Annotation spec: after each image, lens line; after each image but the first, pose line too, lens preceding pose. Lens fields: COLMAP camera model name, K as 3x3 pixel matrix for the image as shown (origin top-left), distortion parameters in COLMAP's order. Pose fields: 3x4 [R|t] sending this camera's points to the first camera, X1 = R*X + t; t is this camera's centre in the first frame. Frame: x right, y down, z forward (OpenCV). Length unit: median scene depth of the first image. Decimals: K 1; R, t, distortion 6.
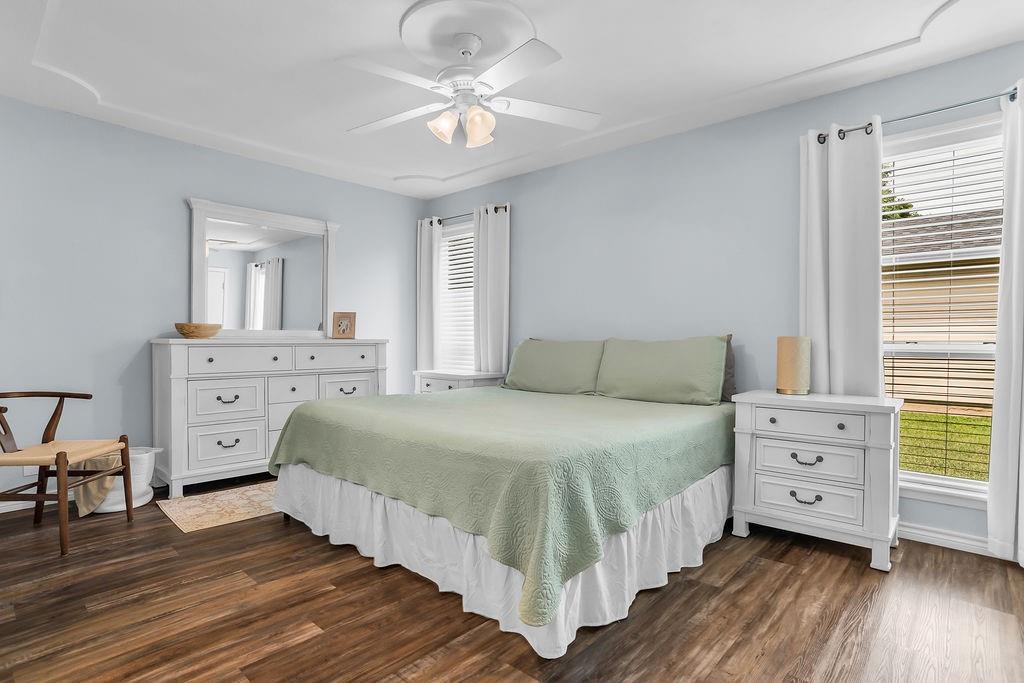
lens RADIAL K [[524.7, 0, 512.0], [0, 524.7, 341.5], [0, 0, 1]] dist [-0.094095, 0.049474]
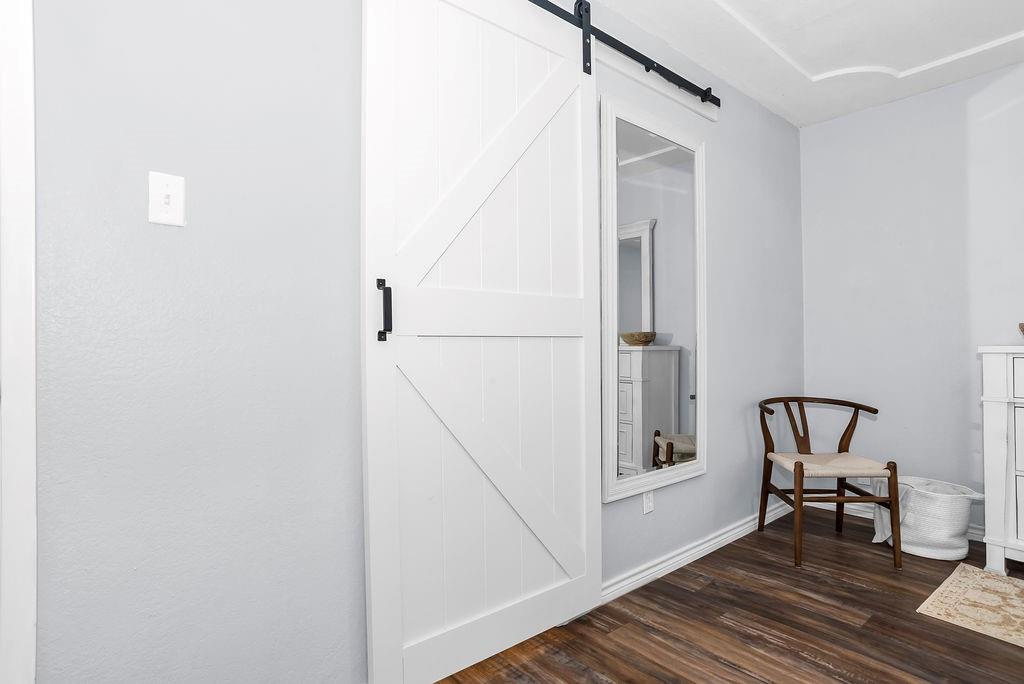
lens RADIAL K [[532.6, 0, 512.0], [0, 532.6, 342.0], [0, 0, 1]] dist [-0.079000, 0.050463]
pose [[-0.136630, -0.012732, -0.990540, 0.195592], [0.003971, 0.999902, -0.013400, -0.005255], [0.990614, -0.005765, -0.136566, 0.565500]]
